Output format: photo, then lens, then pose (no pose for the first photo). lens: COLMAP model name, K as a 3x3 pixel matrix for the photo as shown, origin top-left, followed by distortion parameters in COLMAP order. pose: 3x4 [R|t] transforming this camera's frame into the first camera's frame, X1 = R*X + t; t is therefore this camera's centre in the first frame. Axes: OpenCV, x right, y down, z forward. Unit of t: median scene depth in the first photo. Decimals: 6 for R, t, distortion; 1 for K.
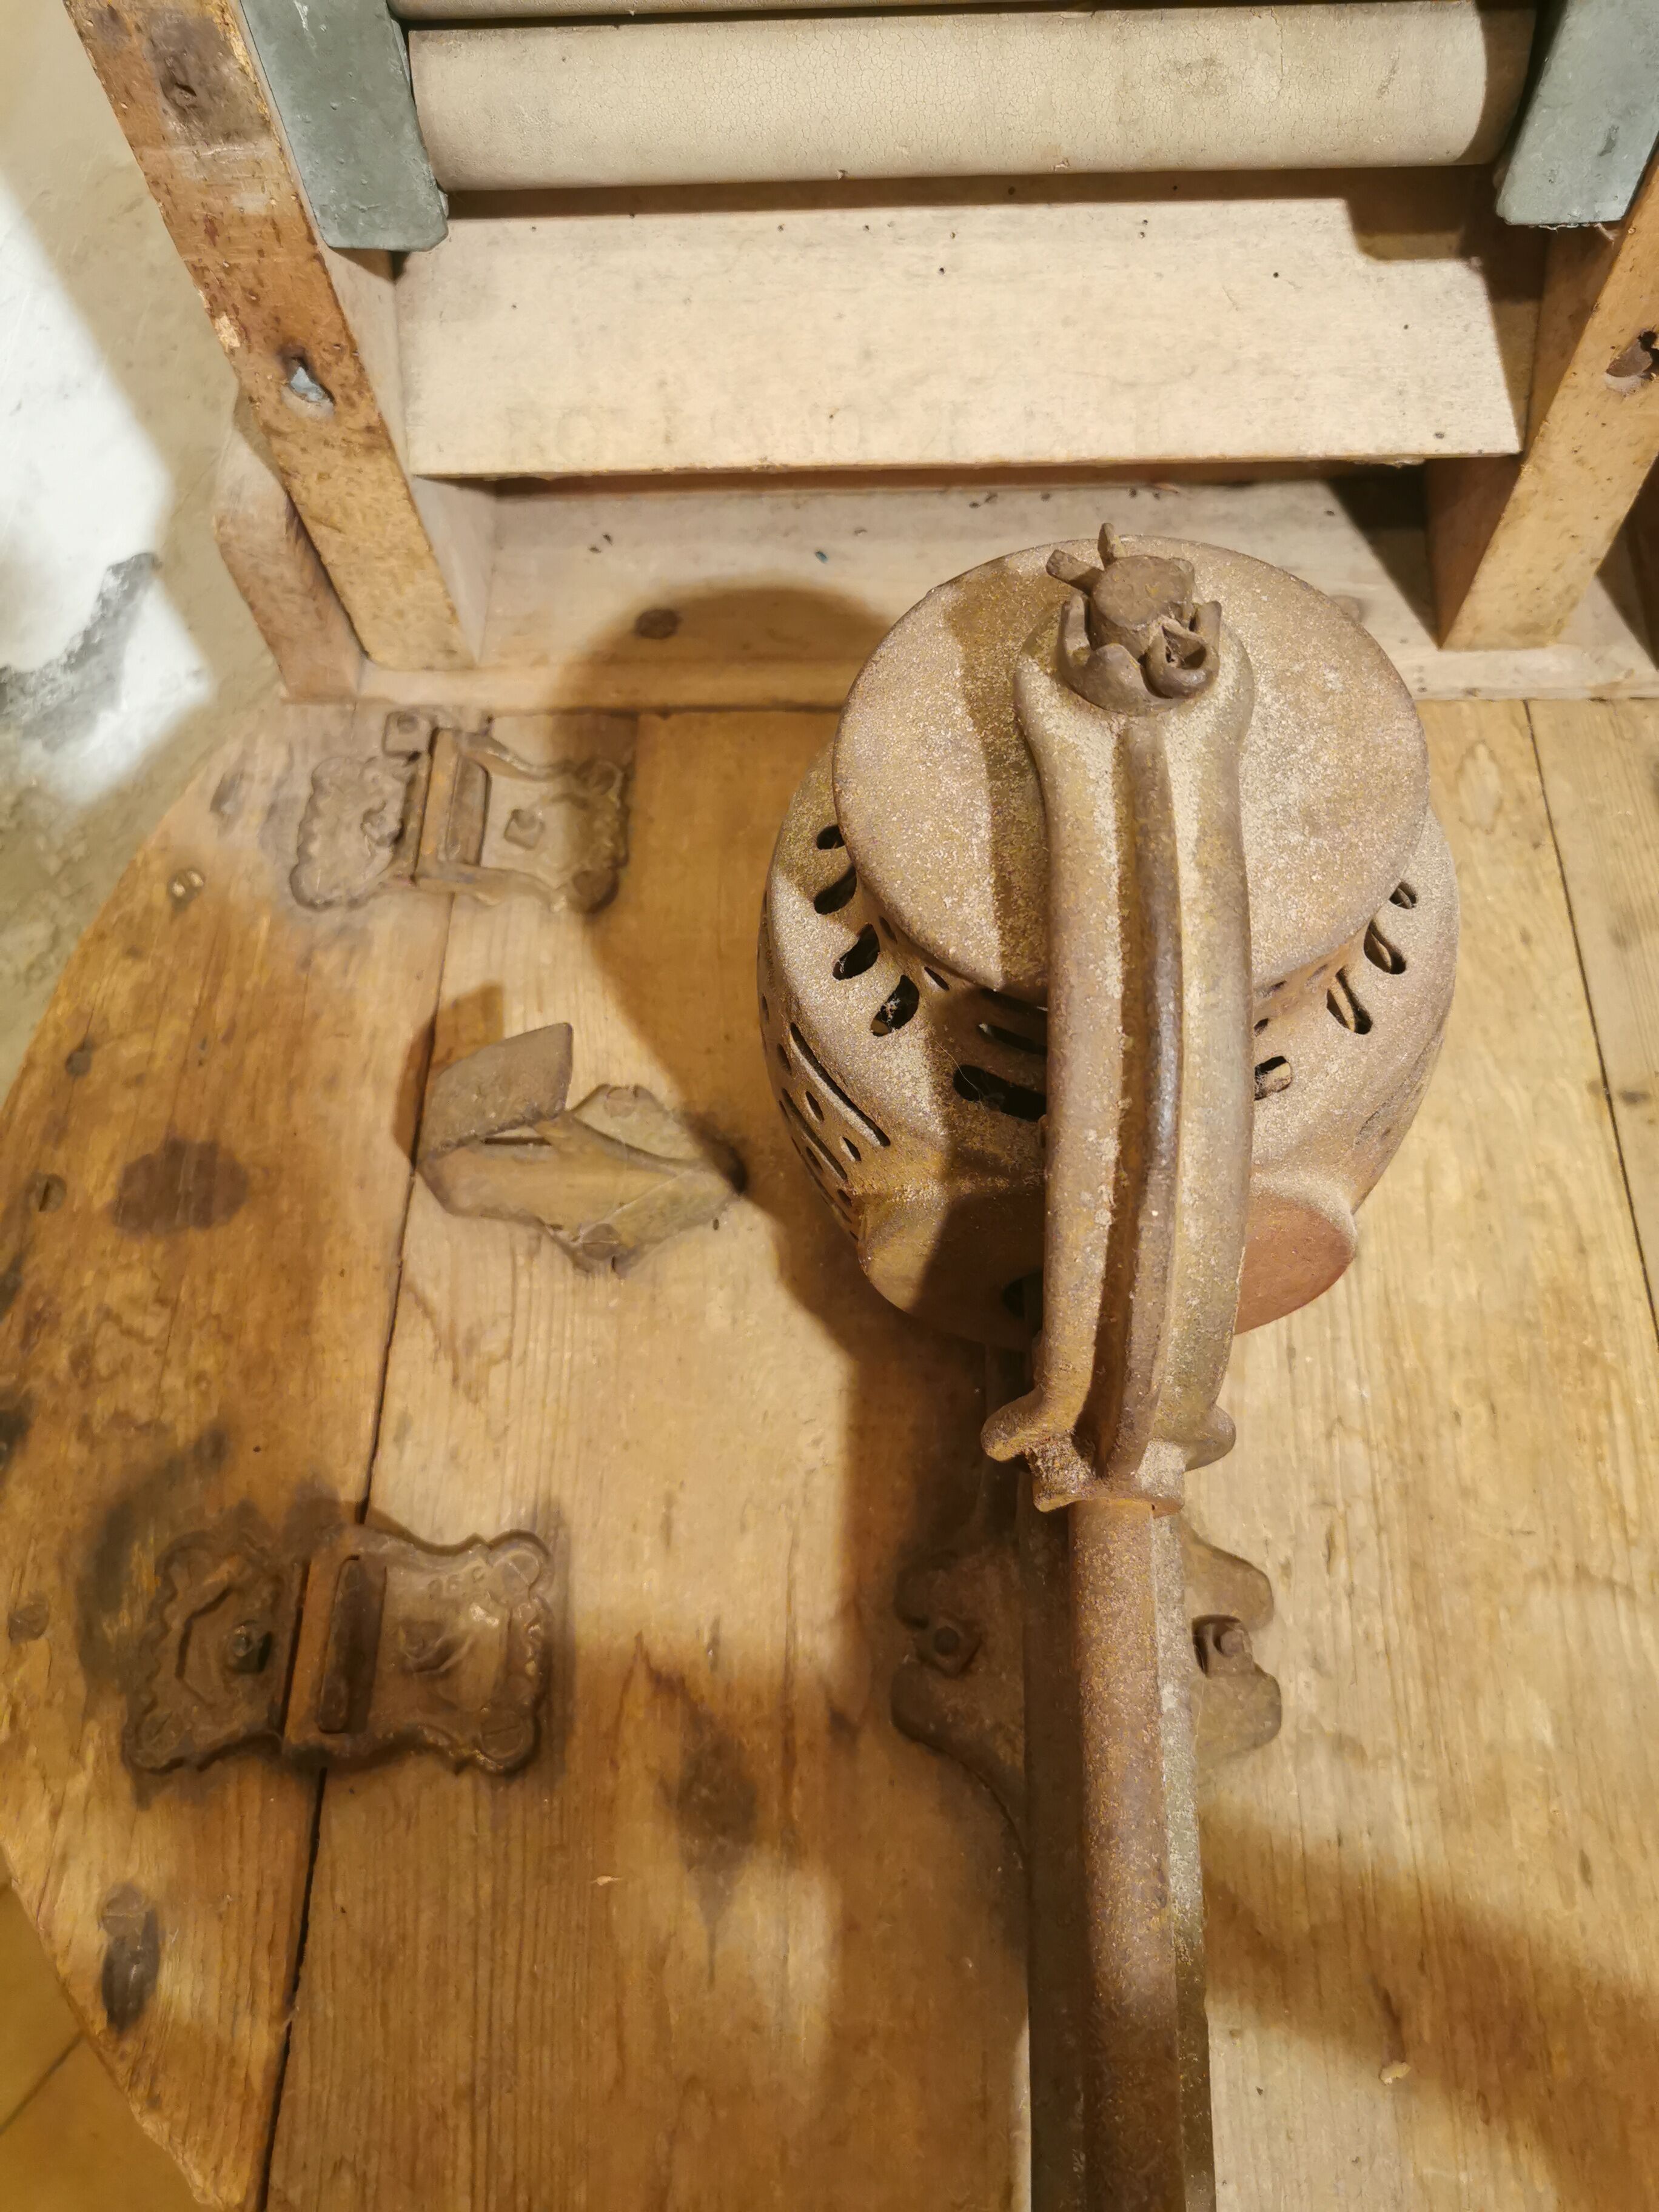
lens RADIAL K [[1714.8, 0, 831.7], [0, 1714.8, 1114.8], [0, 0, 1]] dist [-0.000099, 0.002529]
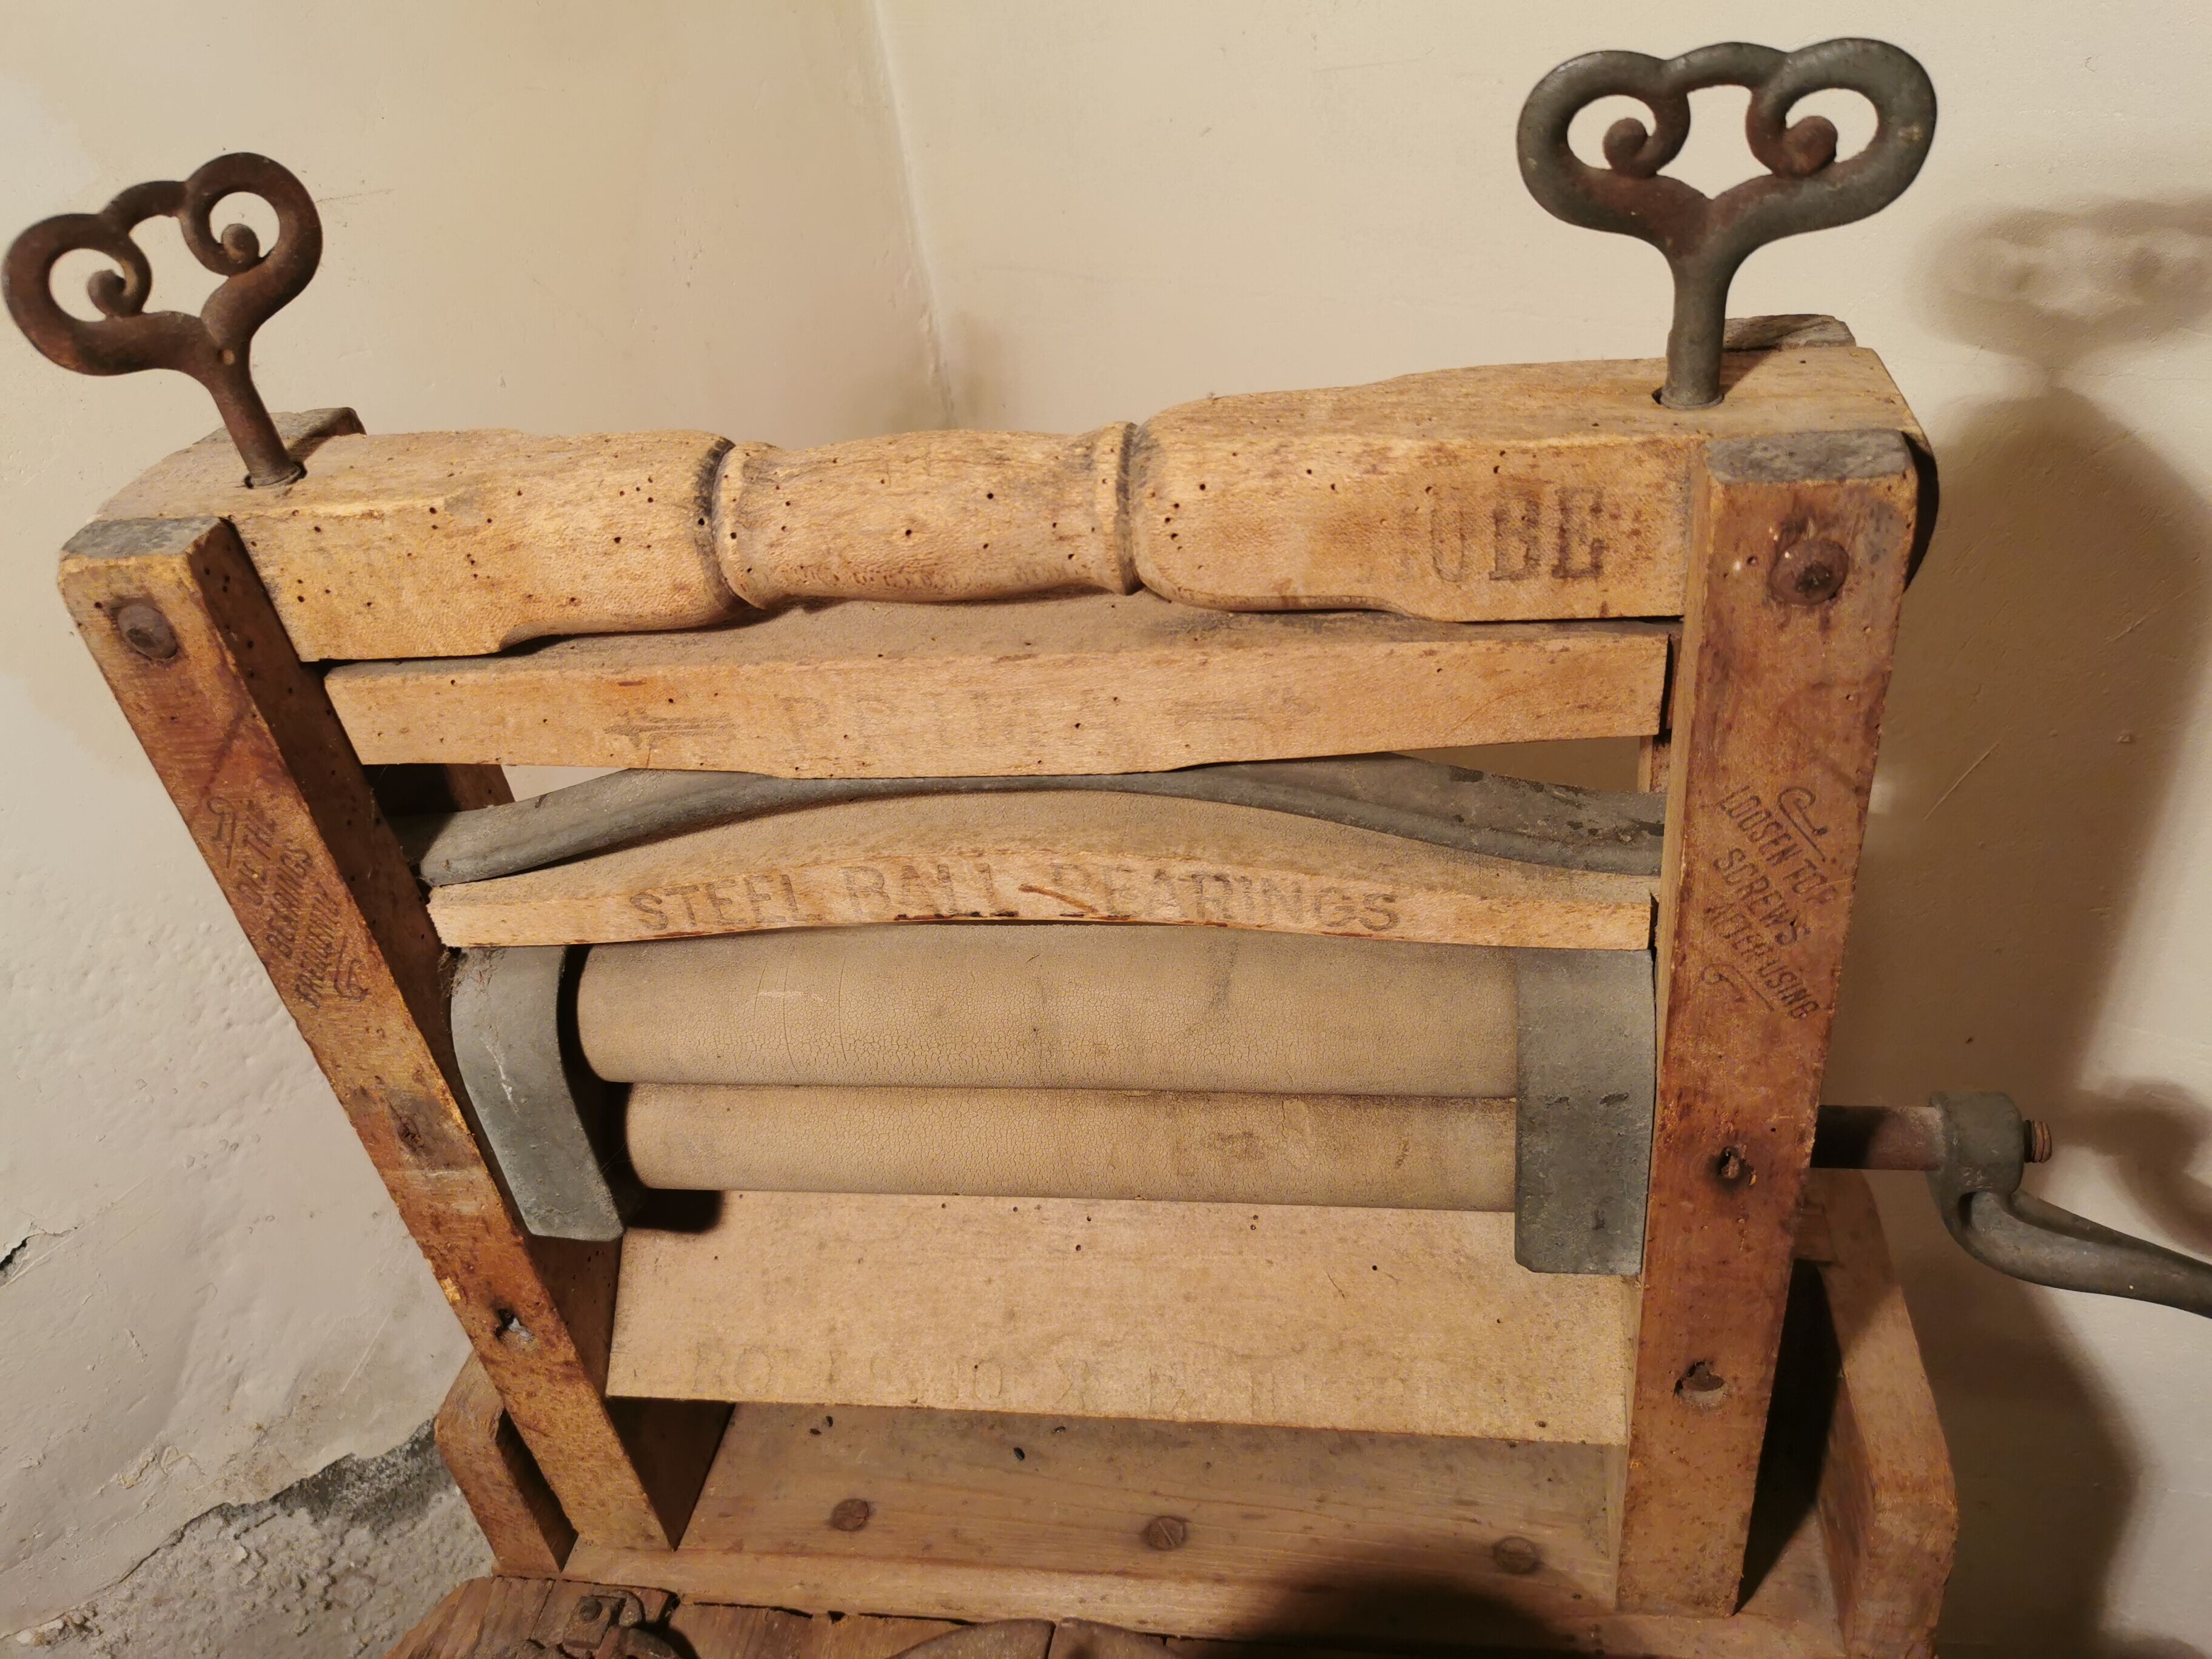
lens RADIAL K [[1714.8, 0, 1121.7], [0, 1714.8, 841.9], [0, 0, 1]] dist [-0.000099, 0.002529]
pose [[0.988513, 0.006973, -0.150977, 0.259710], [-0.081010, 0.867764, -0.490329, -0.174919], [0.127593, 0.496927, 0.858361, -0.091397]]
